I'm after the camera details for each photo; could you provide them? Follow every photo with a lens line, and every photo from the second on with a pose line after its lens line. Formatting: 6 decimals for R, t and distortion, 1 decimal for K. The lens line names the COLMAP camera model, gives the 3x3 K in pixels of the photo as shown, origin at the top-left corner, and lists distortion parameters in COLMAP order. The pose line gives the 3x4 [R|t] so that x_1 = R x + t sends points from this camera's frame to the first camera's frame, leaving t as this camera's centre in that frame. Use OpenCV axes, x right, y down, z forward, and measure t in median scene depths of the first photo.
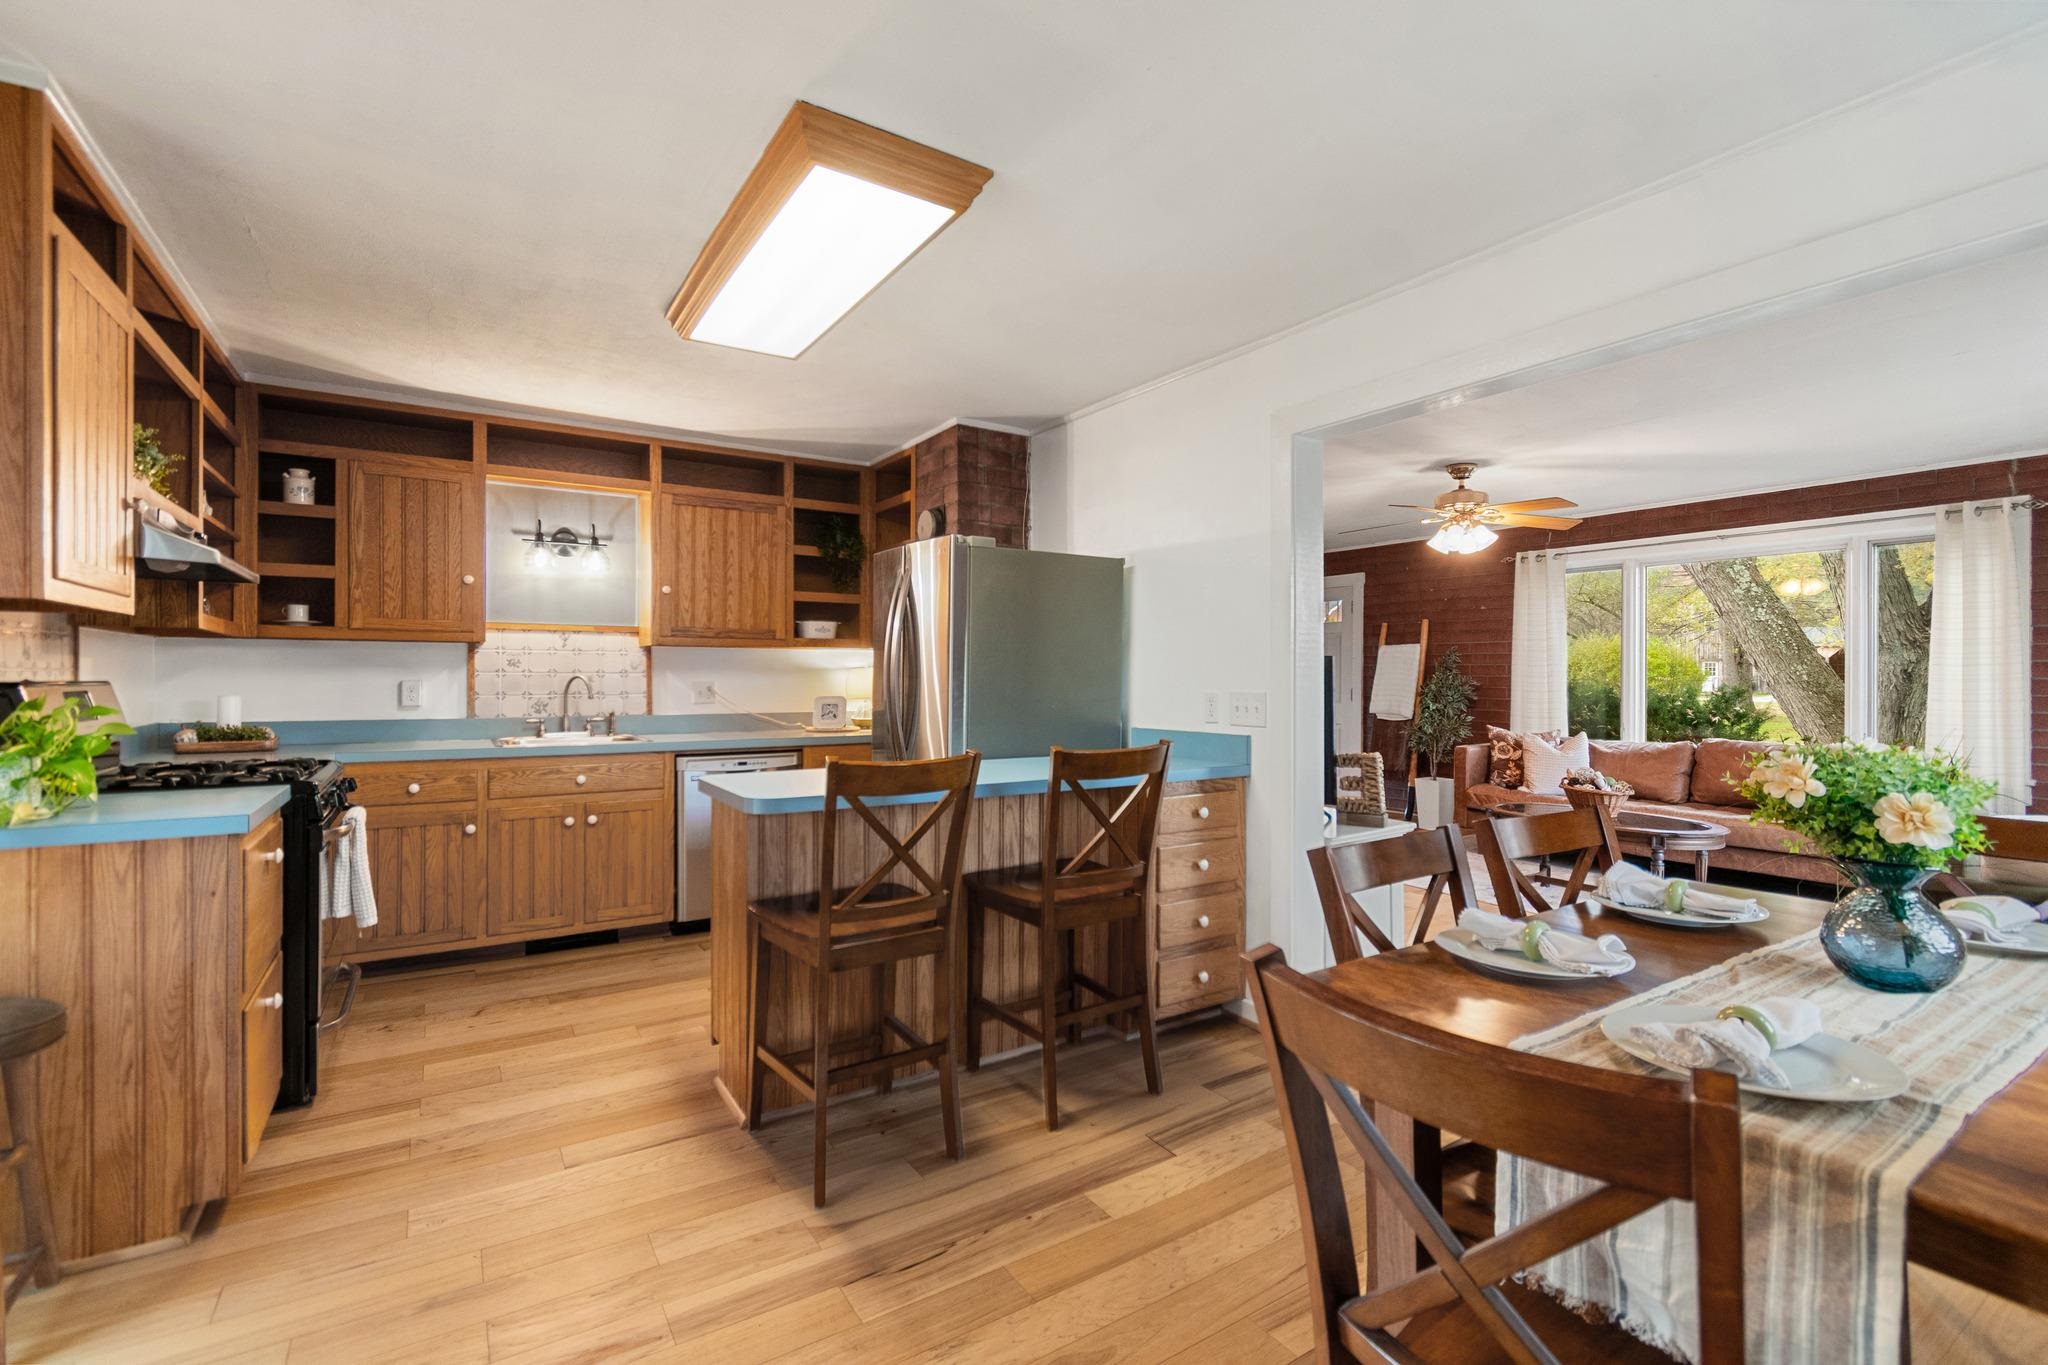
lens RADIAL K [[907.6, 0, 1027.8], [0, 907.6, 674.0], [0, 0, 1]] dist [0.001901, -0.000806]
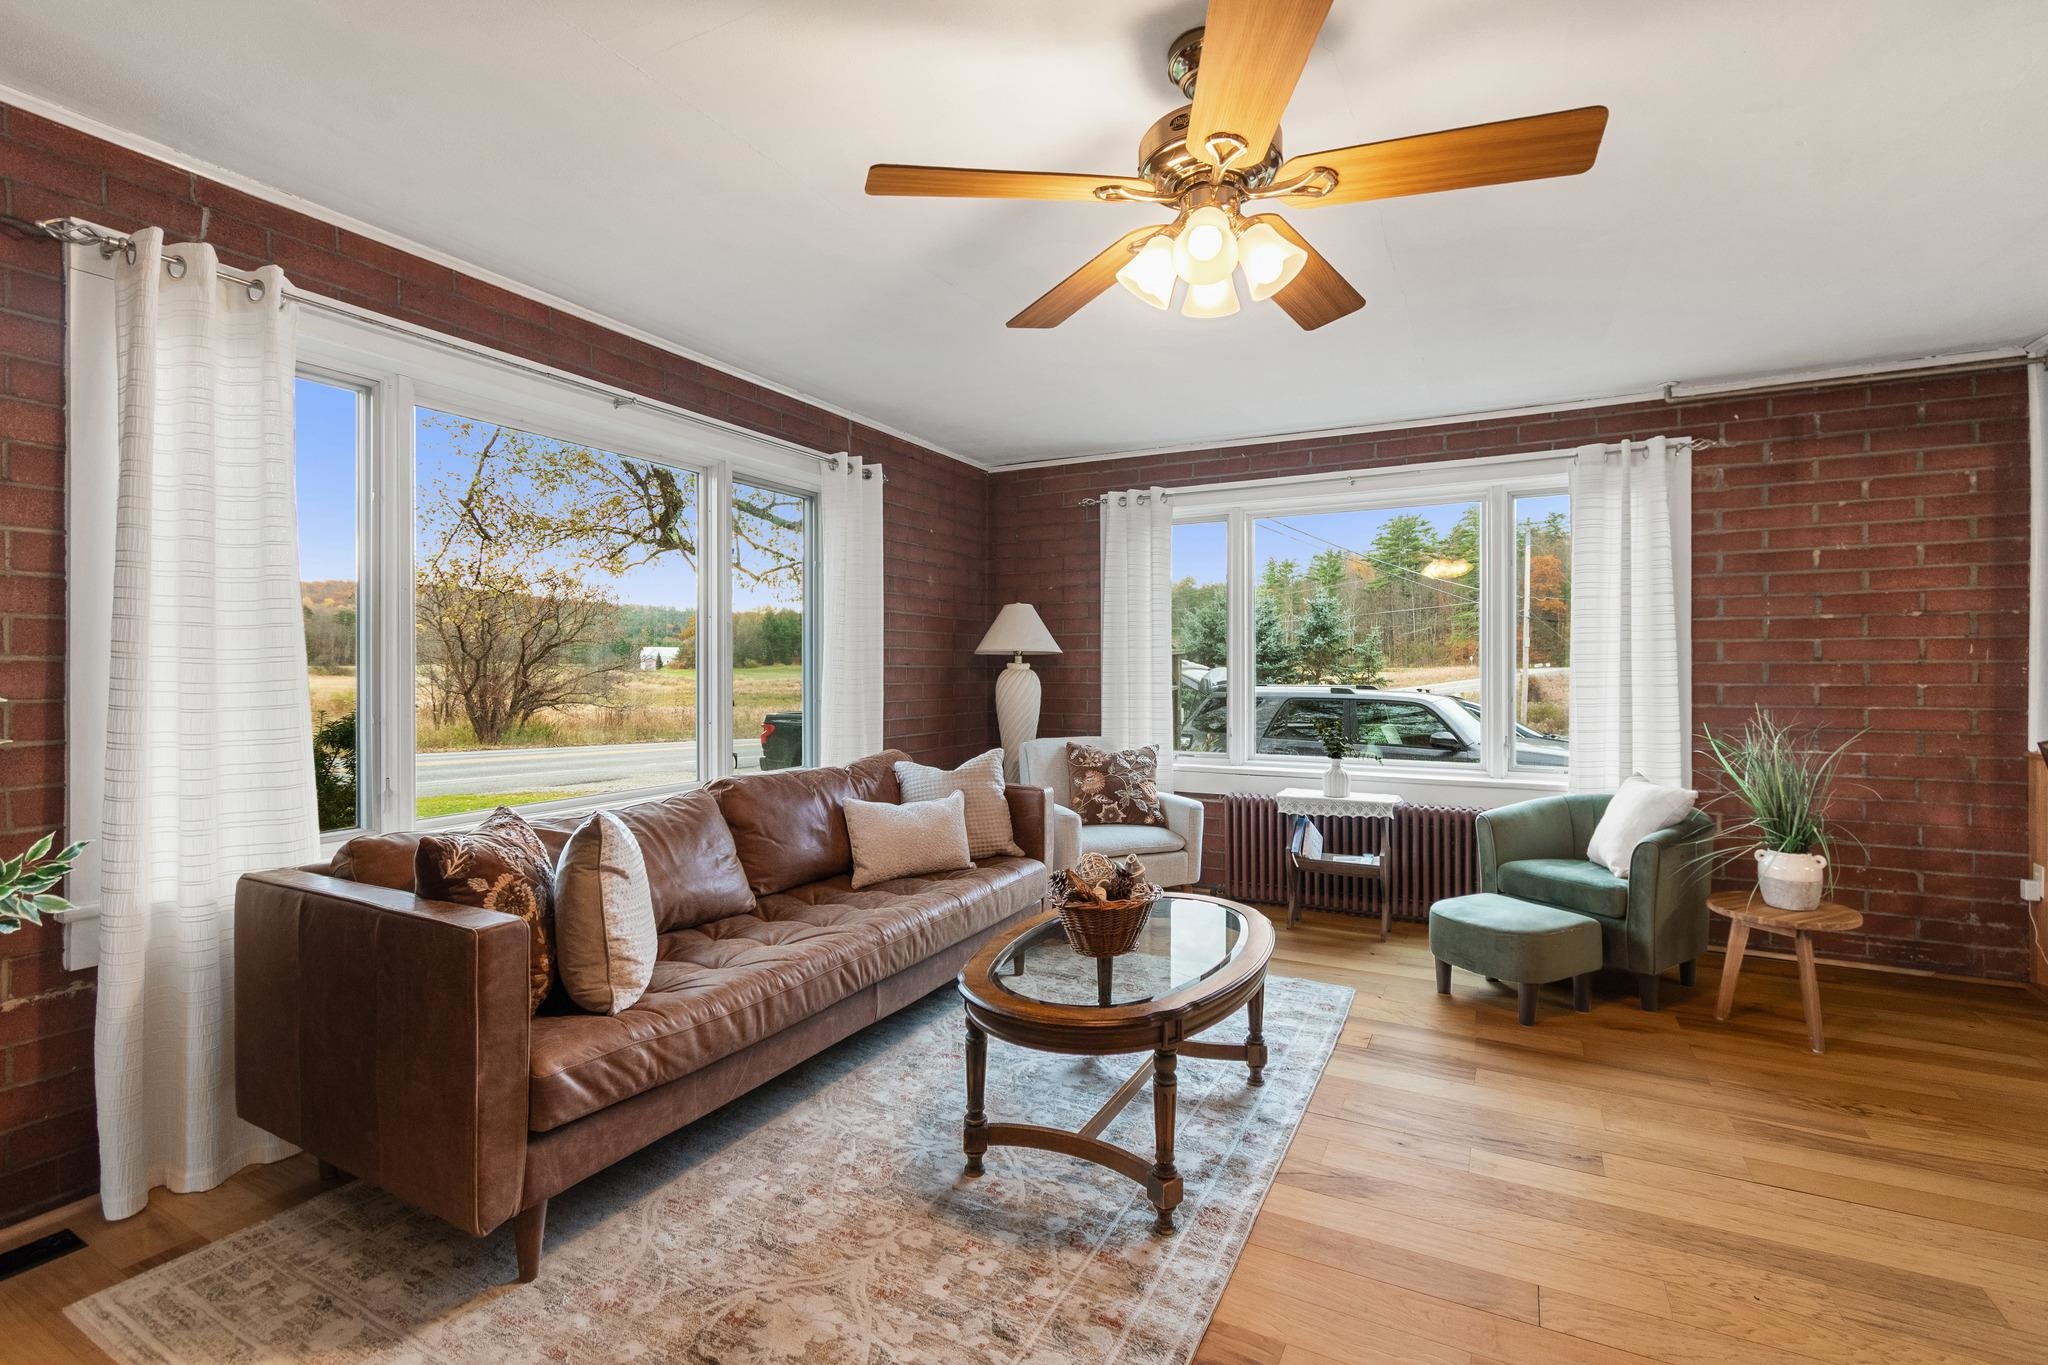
lens RADIAL K [[918.5, 0, 1035.4], [0, 918.5, 667.3], [0, 0, 1]] dist [0.000436, -0.000904]
pose [[-0.496811, -0.000849, 0.867858, 0.165559], [-0.002008, 0.999998, -0.000171, 0.004676], [-0.867856, -0.001827, -0.496812, 0.998743]]
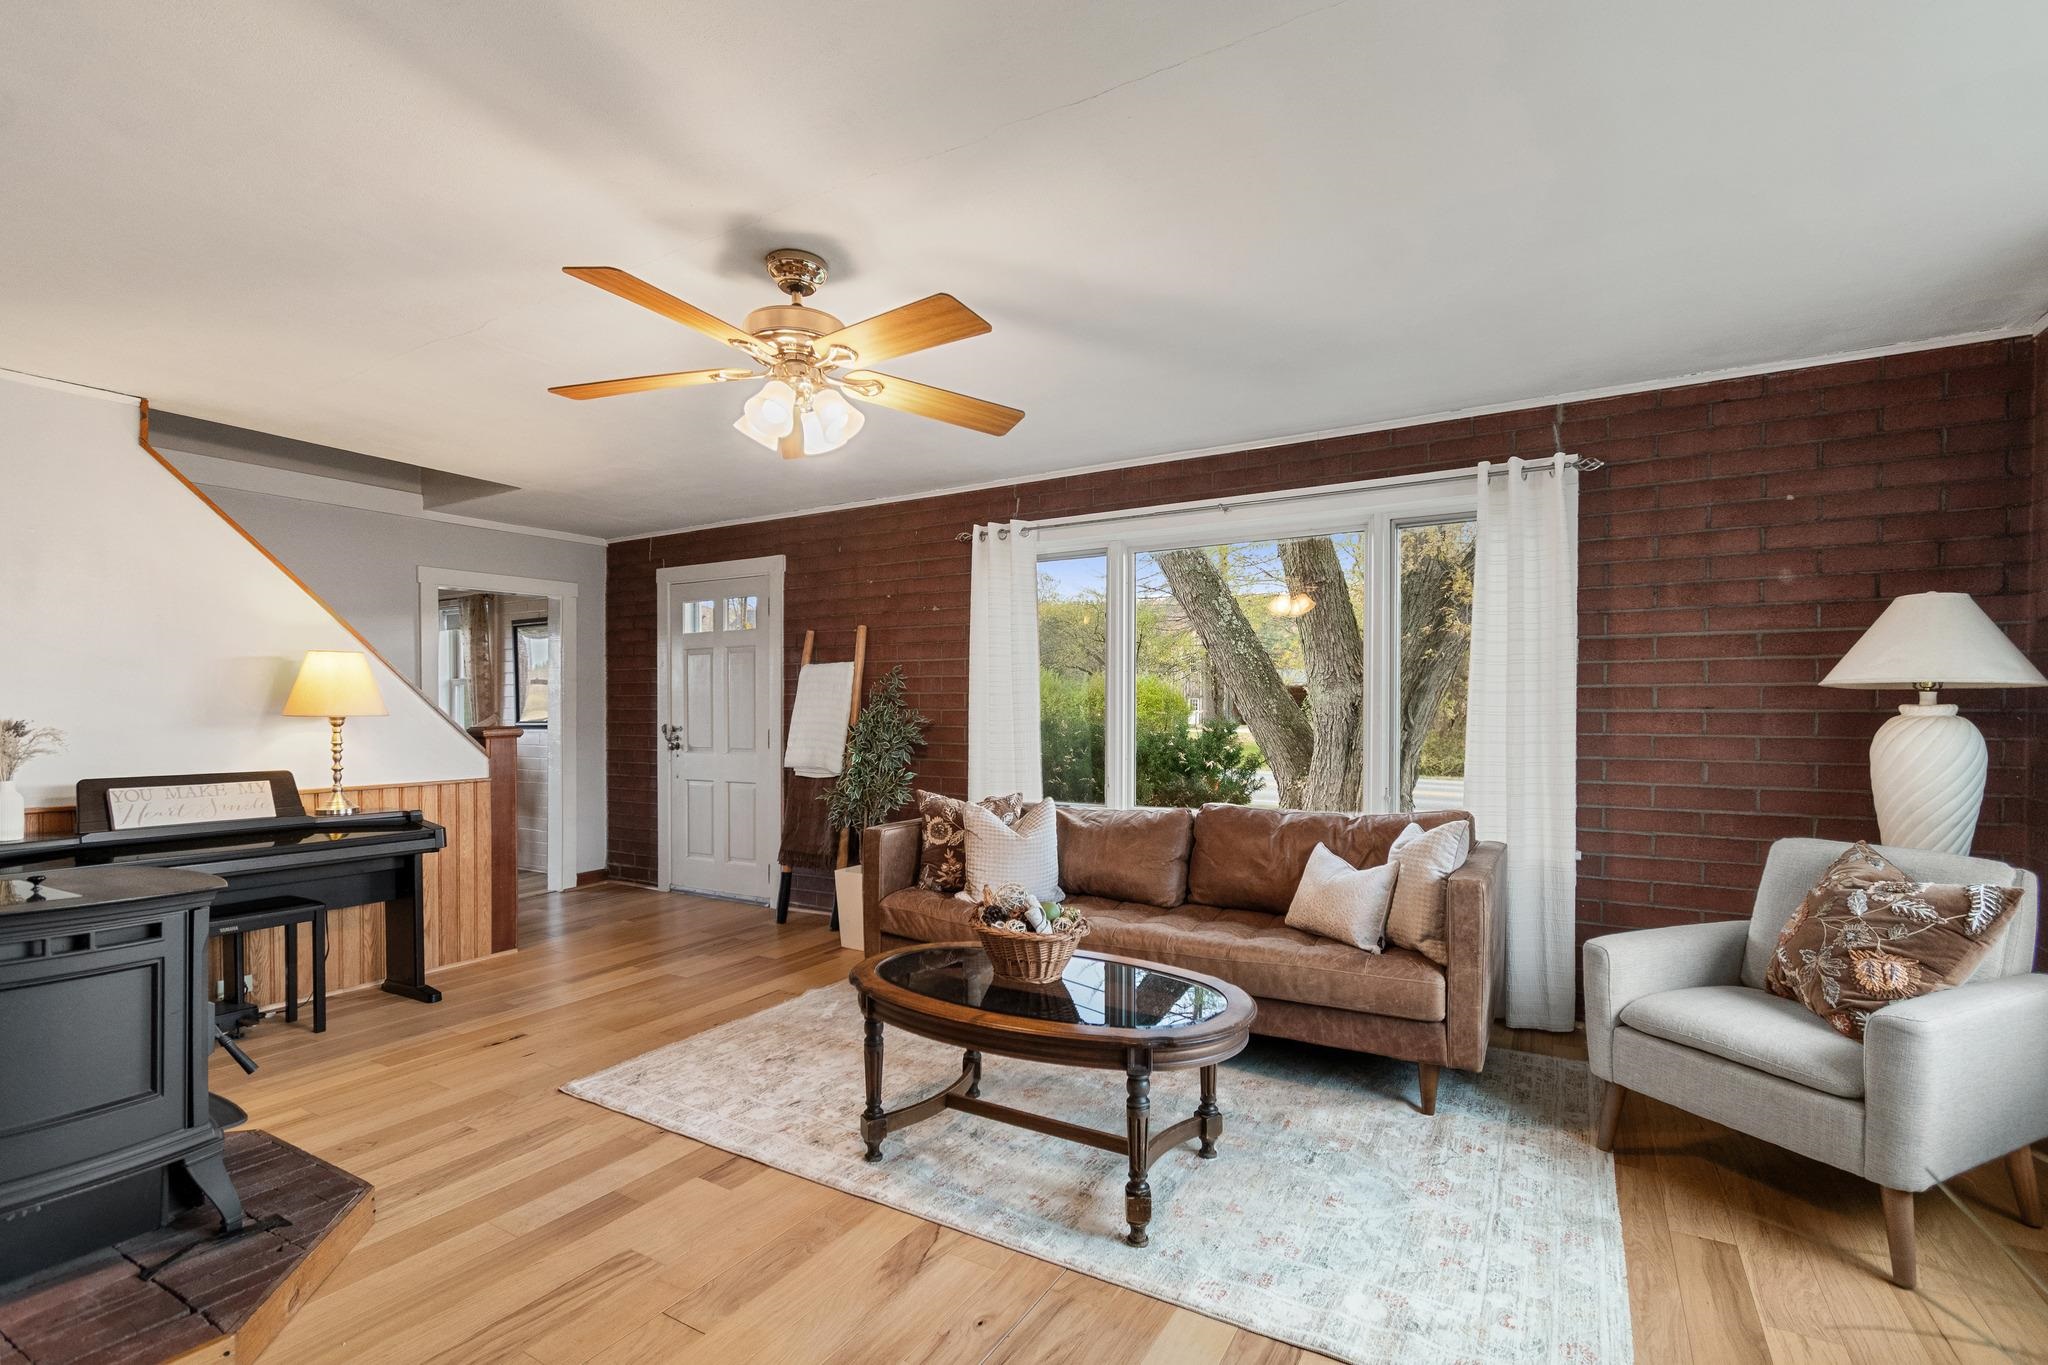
lens RADIAL K [[914.8, 0, 1029.5], [0, 914.8, 720.8], [0, 0, 1]] dist [0.000629, -0.000376]
pose [[0.892540, -0.007909, 0.450899, 0.299375], [0.002475, 0.999917, 0.012639, 0.002125], [-0.450961, -0.010165, 0.892486, 0.420264]]
